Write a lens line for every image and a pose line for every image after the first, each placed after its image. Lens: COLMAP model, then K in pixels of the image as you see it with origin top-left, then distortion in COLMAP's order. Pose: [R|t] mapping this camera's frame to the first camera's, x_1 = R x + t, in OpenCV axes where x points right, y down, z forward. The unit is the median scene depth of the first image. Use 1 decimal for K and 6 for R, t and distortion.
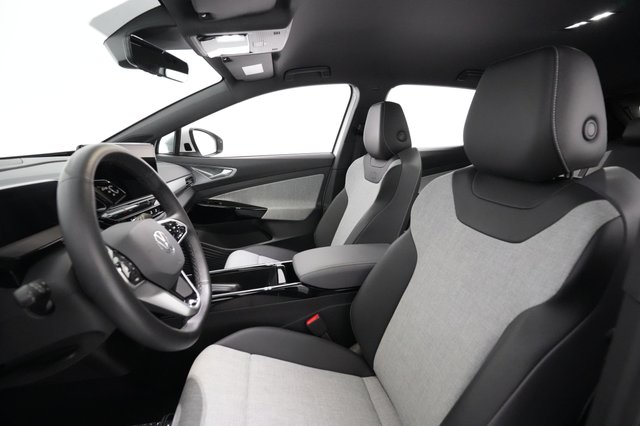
lens RADIAL K [[306.2, 0, 320.0], [0, 306.2, 213.0], [0, 0, 1]] dist [-0.087064, -0.000252]
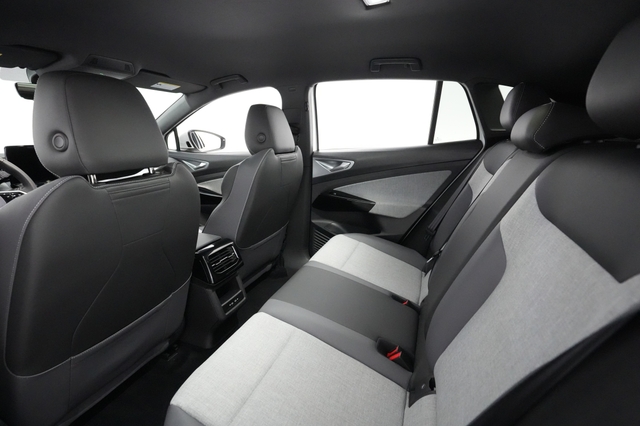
lens RADIAL K [[306.2, 0, 320.0], [0, 306.2, 213.0], [0, 0, 1]] dist [-0.087064, -0.000252]
pose [[0.886397, 0.110941, -0.449436, 0.122400], [-0.102403, 0.993798, 0.043351, -0.006987], [0.451458, 0.007597, 0.892260, 0.017065]]
